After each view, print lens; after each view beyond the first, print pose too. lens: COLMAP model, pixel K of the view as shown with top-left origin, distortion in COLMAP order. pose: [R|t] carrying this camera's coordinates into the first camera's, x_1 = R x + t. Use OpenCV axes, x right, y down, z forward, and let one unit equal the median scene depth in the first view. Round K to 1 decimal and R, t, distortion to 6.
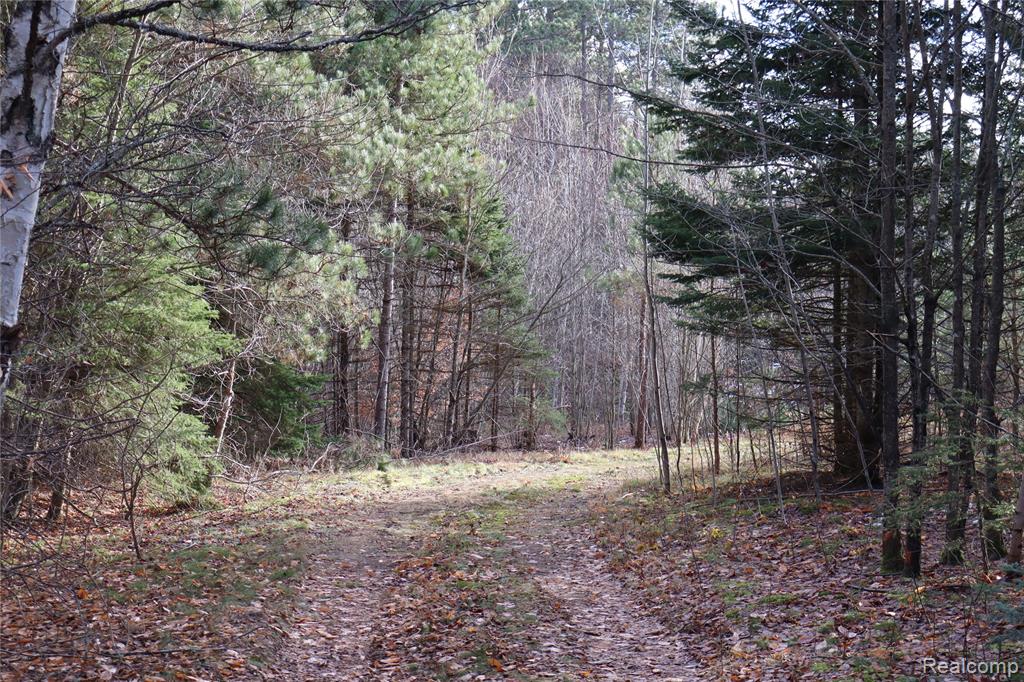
lens RADIAL K [[1811.5, 0, 512.3], [0, 1811.5, 390.5], [0, 0, 1]] dist [0.024438, 0.037991]
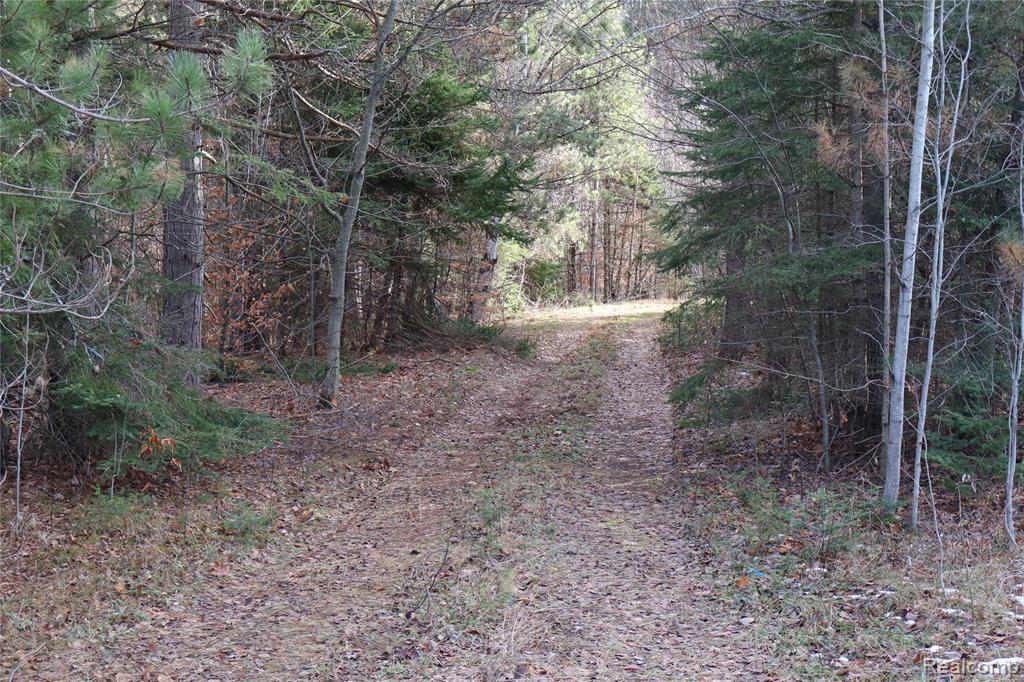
lens RADIAL K [[1811.5, 0, 512.3], [0, 1811.5, 390.5], [0, 0, 1]] dist [0.024438, 0.037991]
pose [[0.991405, -0.005577, -0.130710, 0.113423], [0.014857, 0.997428, 0.070125, -0.009705], [0.129982, -0.071464, 0.988938, -1.118024]]
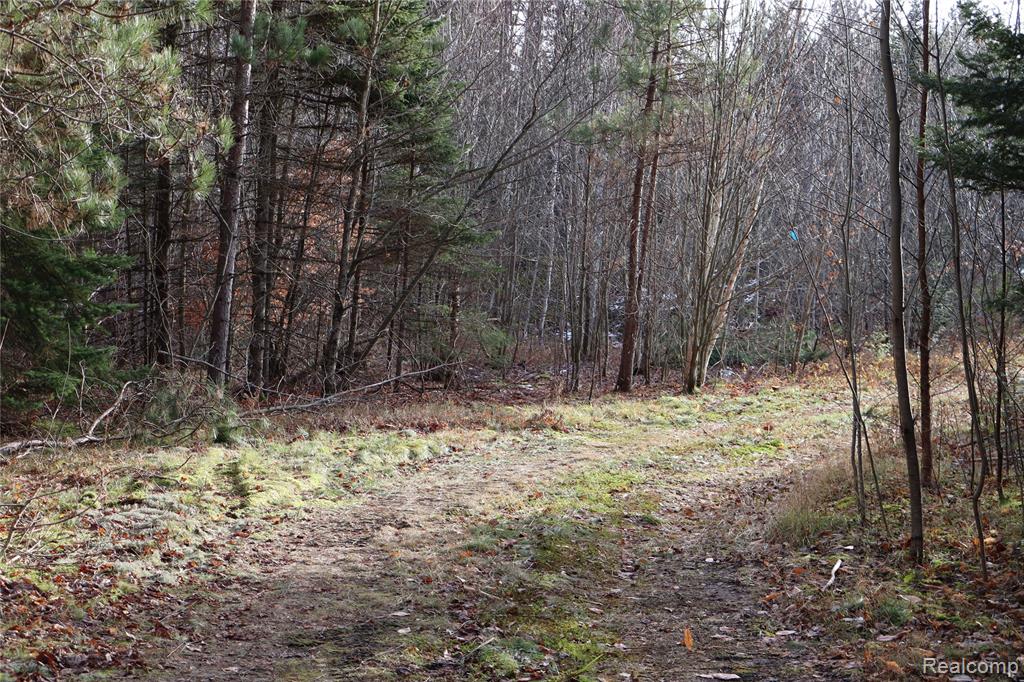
lens RADIAL K [[1767.8, 0, 512.0], [0, 1767.8, 341.0], [0, 0, 1]] dist [-0.038420, -0.075338]
pose [[0.994549, 0.033193, 0.098846, -0.039660], [-0.035882, 0.999029, 0.025551, -0.000889], [-0.097902, -0.028959, 0.994775, 0.474169]]
